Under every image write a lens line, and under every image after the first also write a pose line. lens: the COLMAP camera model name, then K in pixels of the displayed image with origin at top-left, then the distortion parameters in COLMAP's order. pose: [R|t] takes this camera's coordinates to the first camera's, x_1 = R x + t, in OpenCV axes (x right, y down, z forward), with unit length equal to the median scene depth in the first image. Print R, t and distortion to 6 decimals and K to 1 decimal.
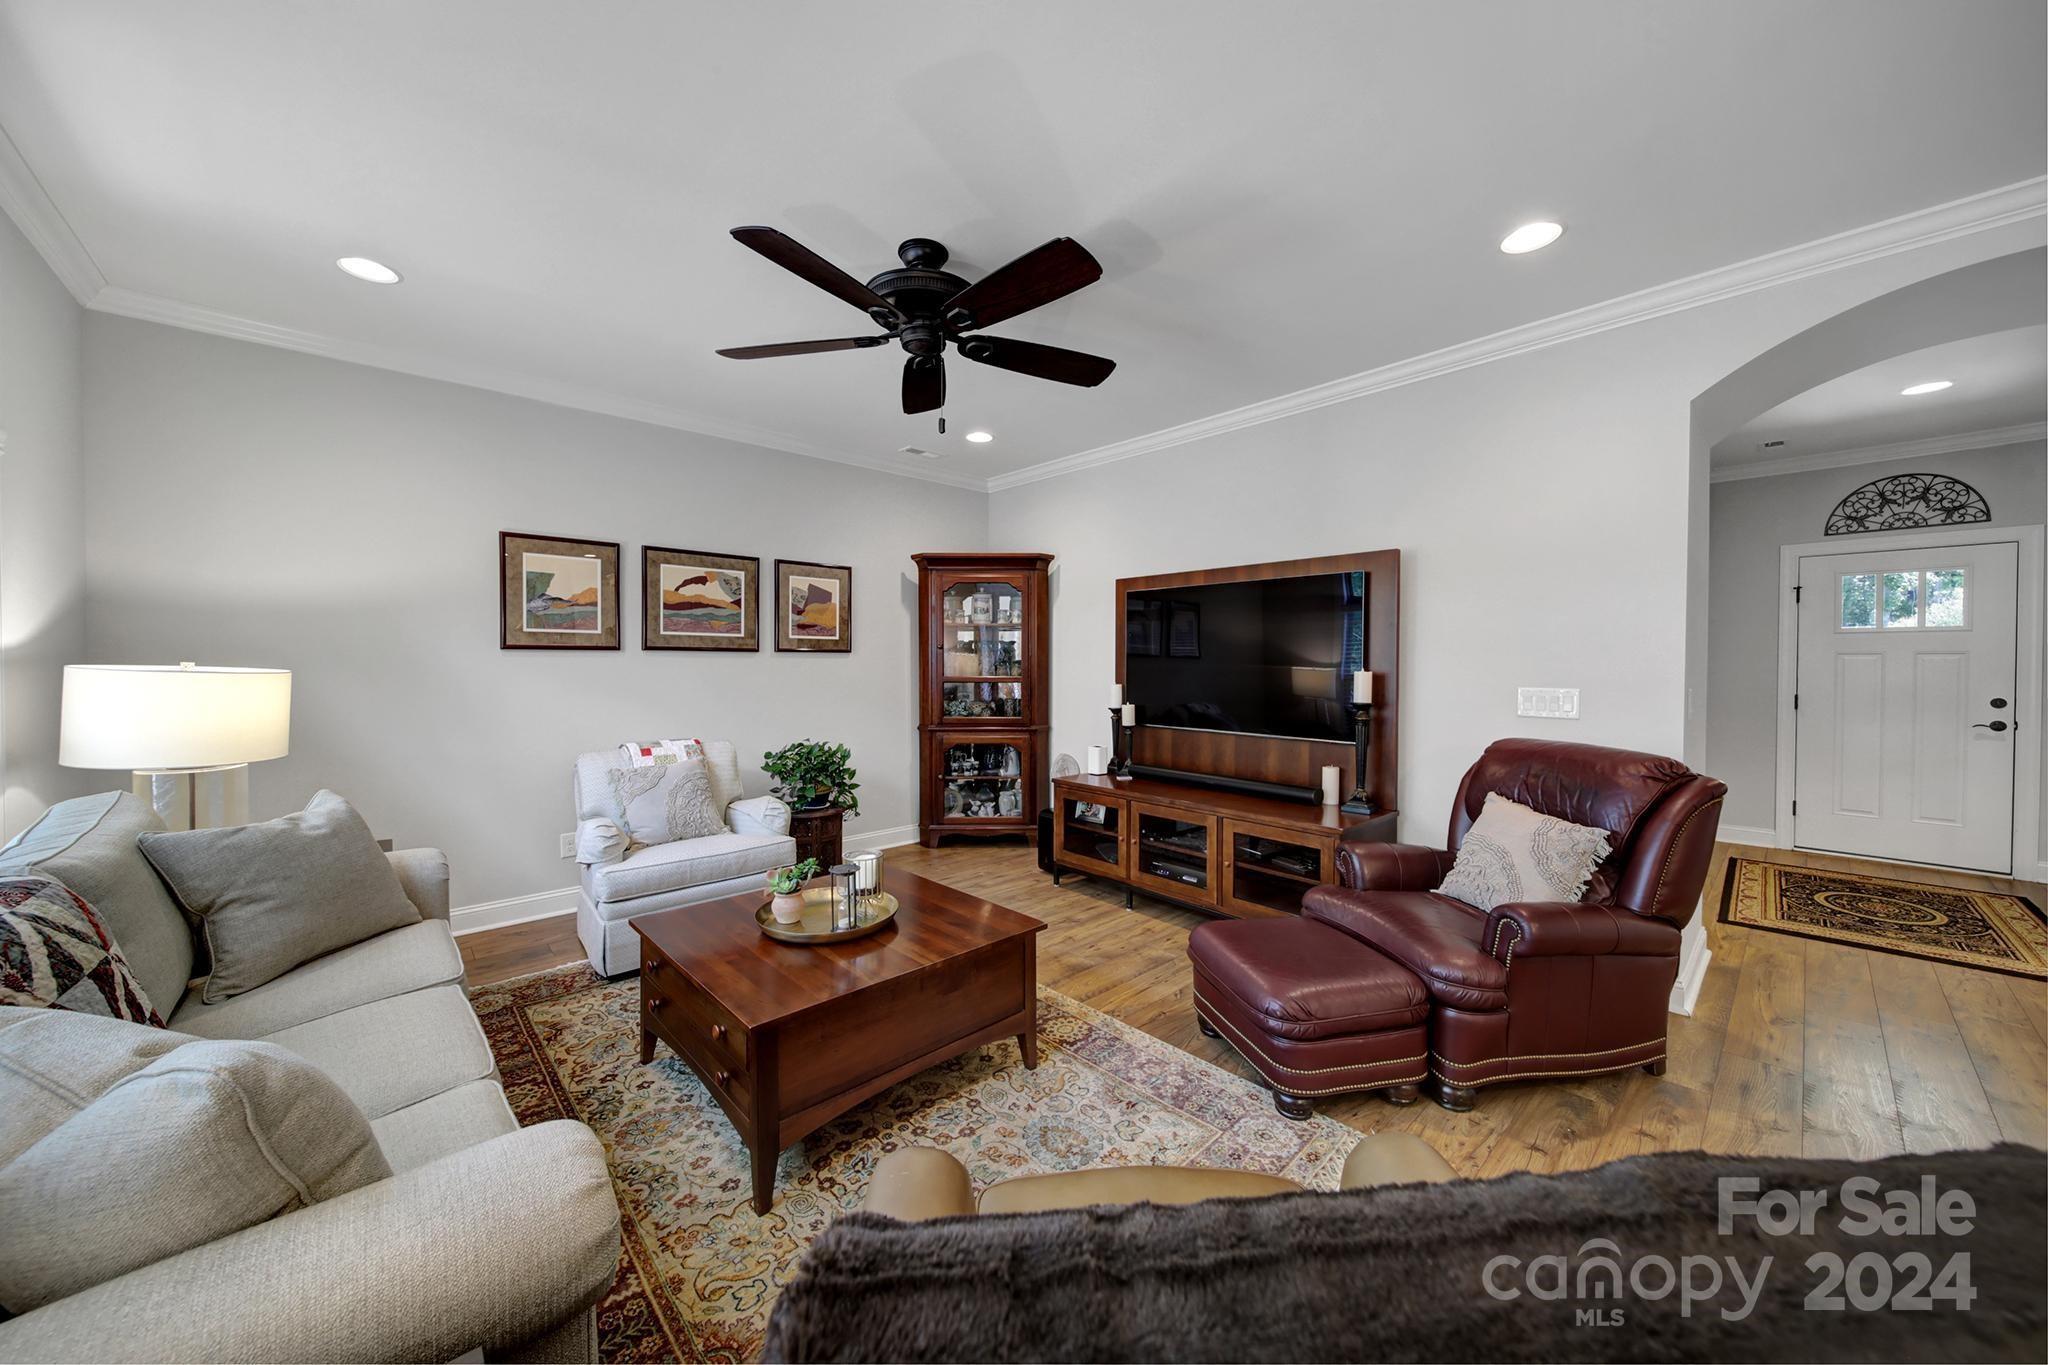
lens RADIAL K [[716.0, 0, 1025.3], [0, 716.0, 669.5], [0, 0, 1]] dist [-0.000982, -0.001494]
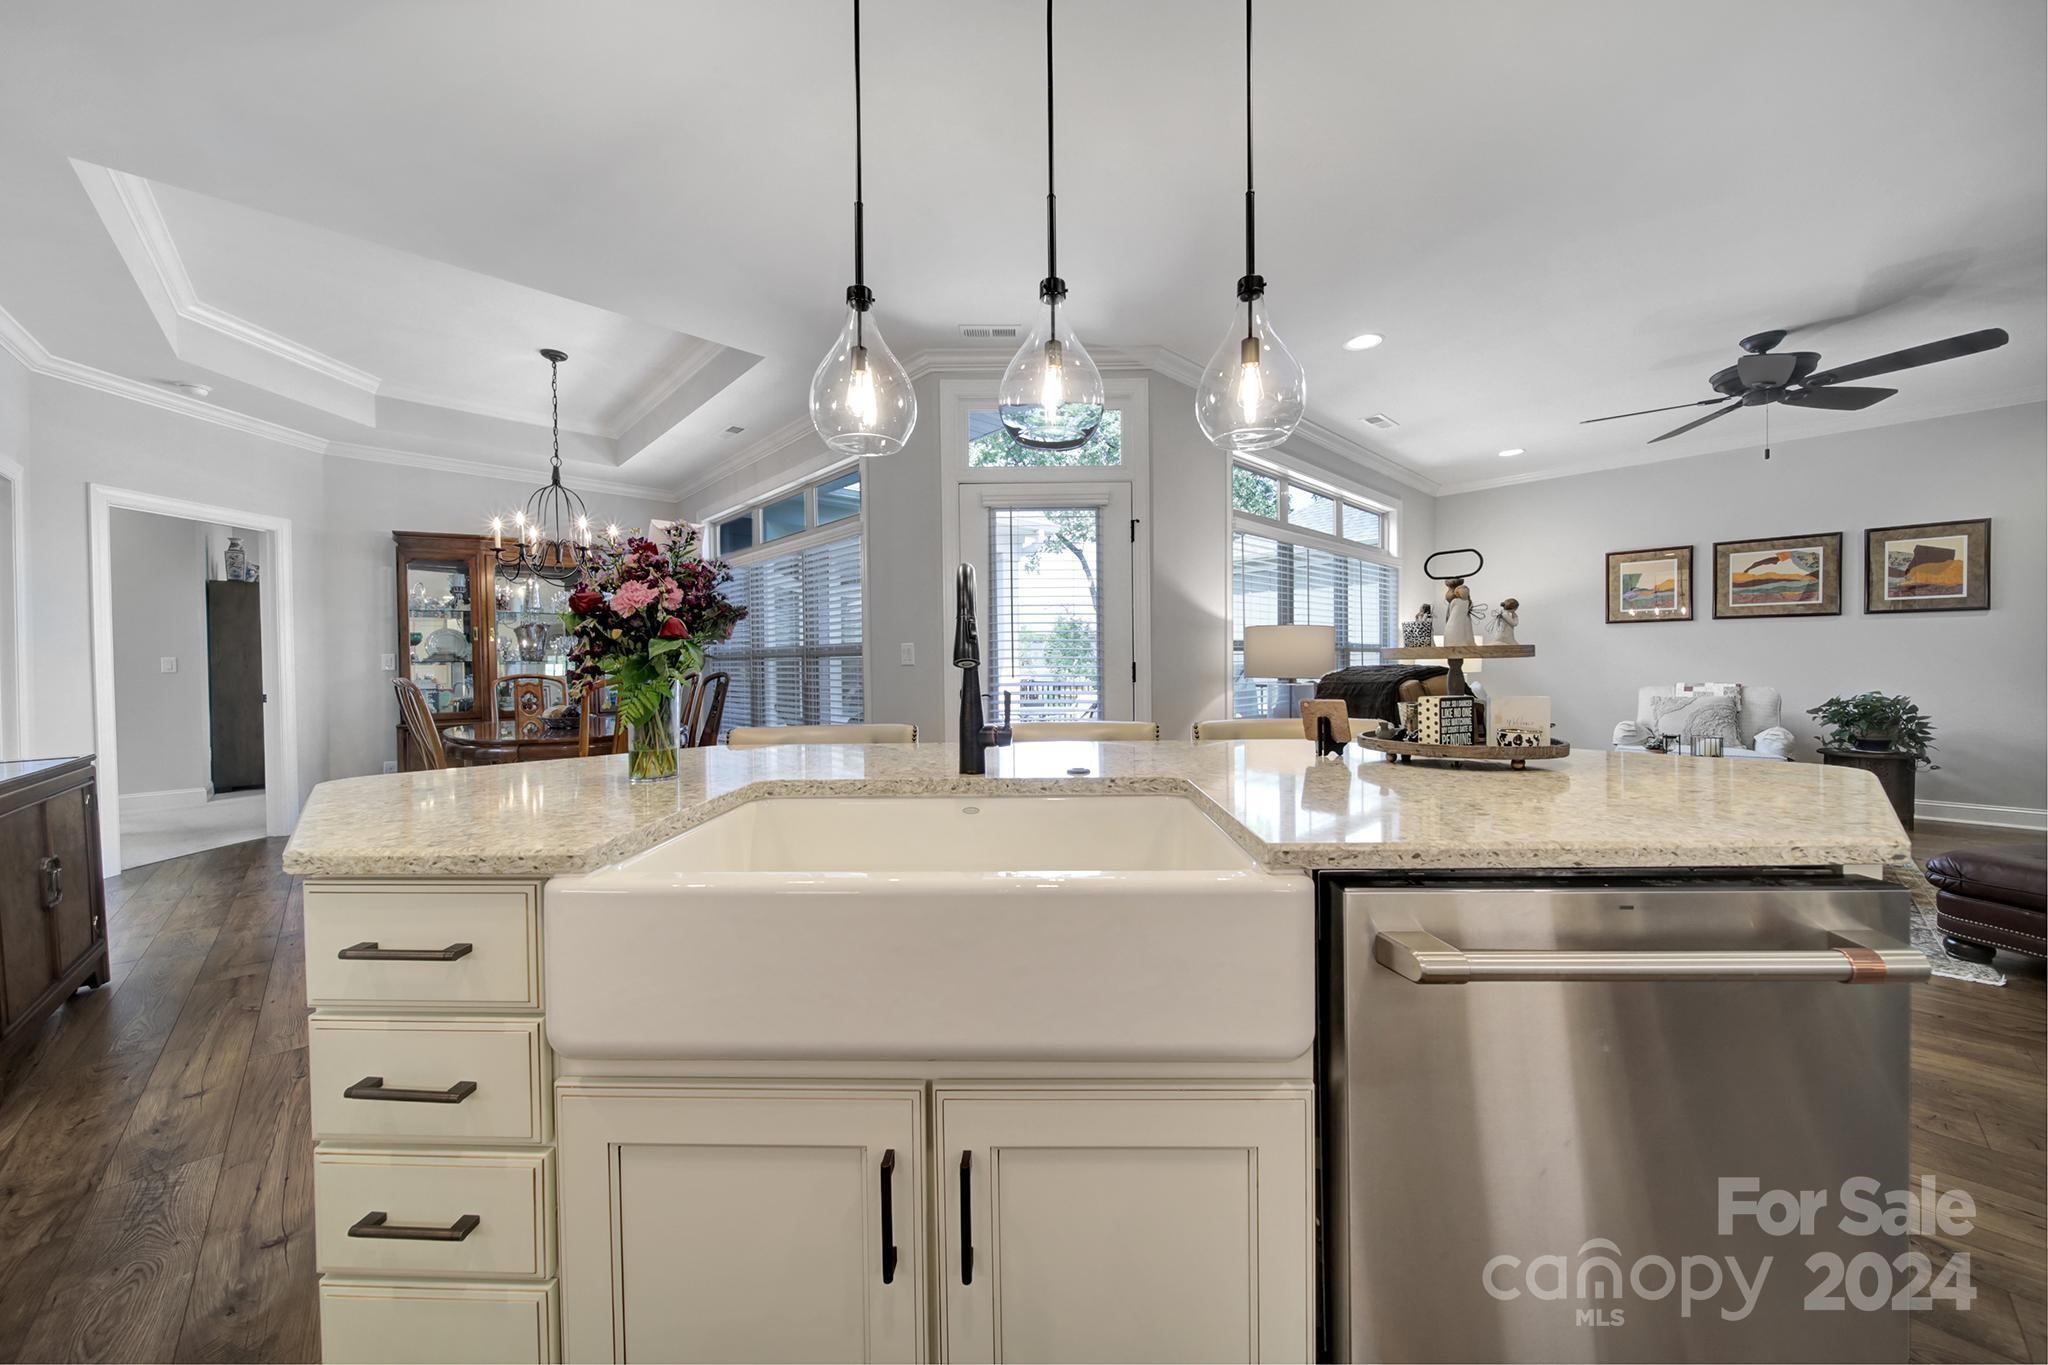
lens RADIAL K [[716.0, 0, 1027.9], [0, 716.0, 670.2], [0, 0, 1]] dist [-0.000982, -0.001494]
pose [[0.012510, 0.013514, -0.999830, 0.771451], [0.002386, 0.999905, 0.013545, 0.045746], [0.999919, -0.002555, 0.012477, -0.312038]]
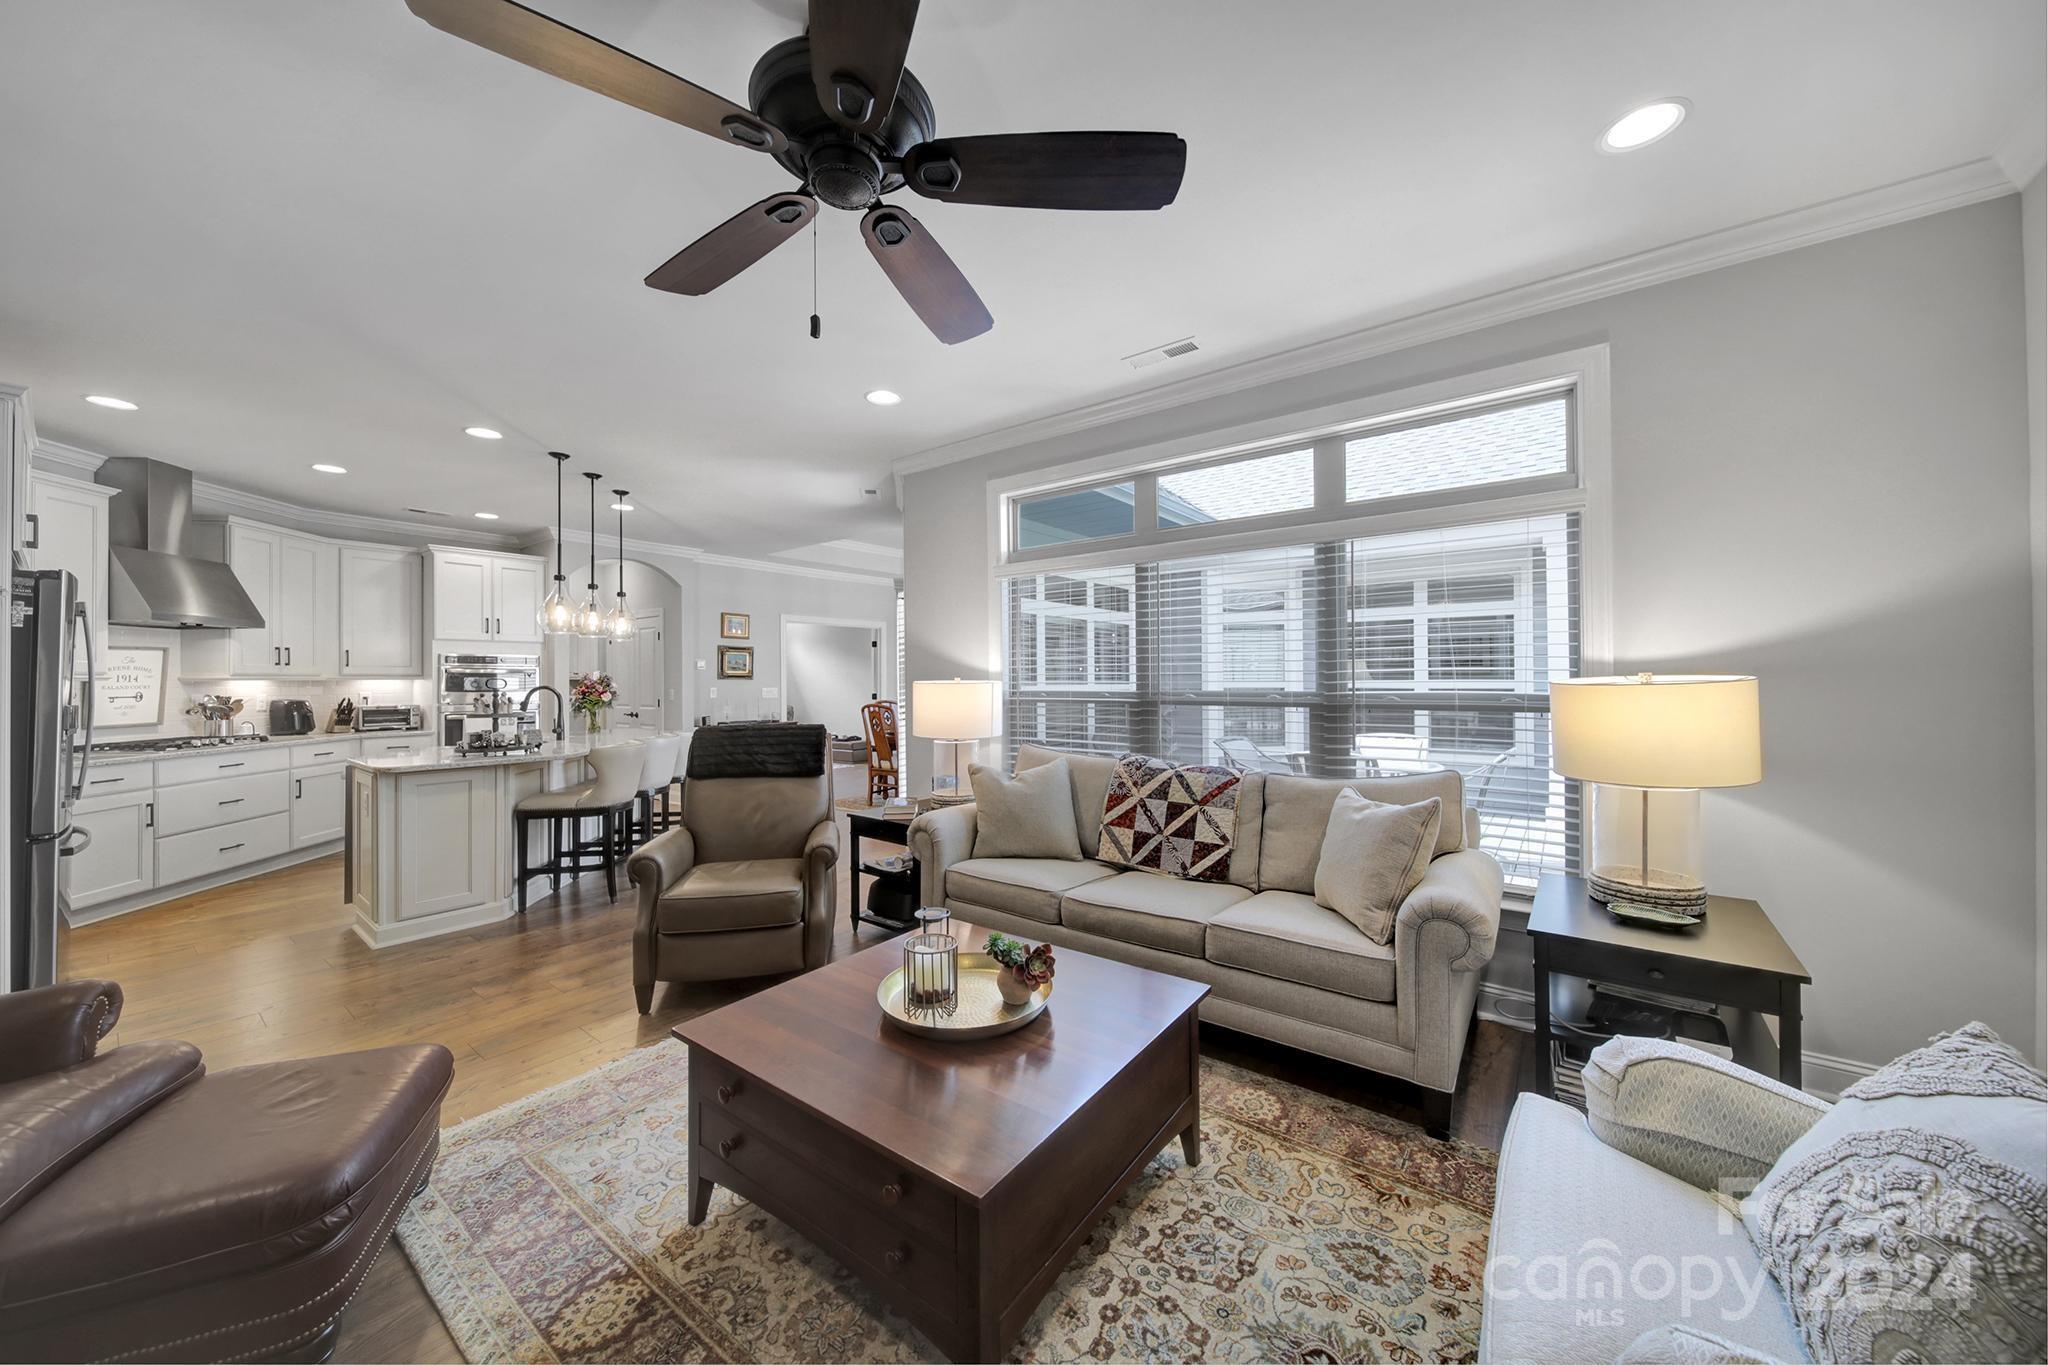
lens RADIAL K [[716.0, 0, 1029.2], [0, 716.0, 670.6], [0, 0, 1]] dist [-0.000982, -0.001494]
pose [[-0.983859, 0.003098, -0.178919, -0.110334], [0.003645, 0.999990, -0.002727, -0.008463], [0.178909, -0.003335, -0.983860, 0.975599]]
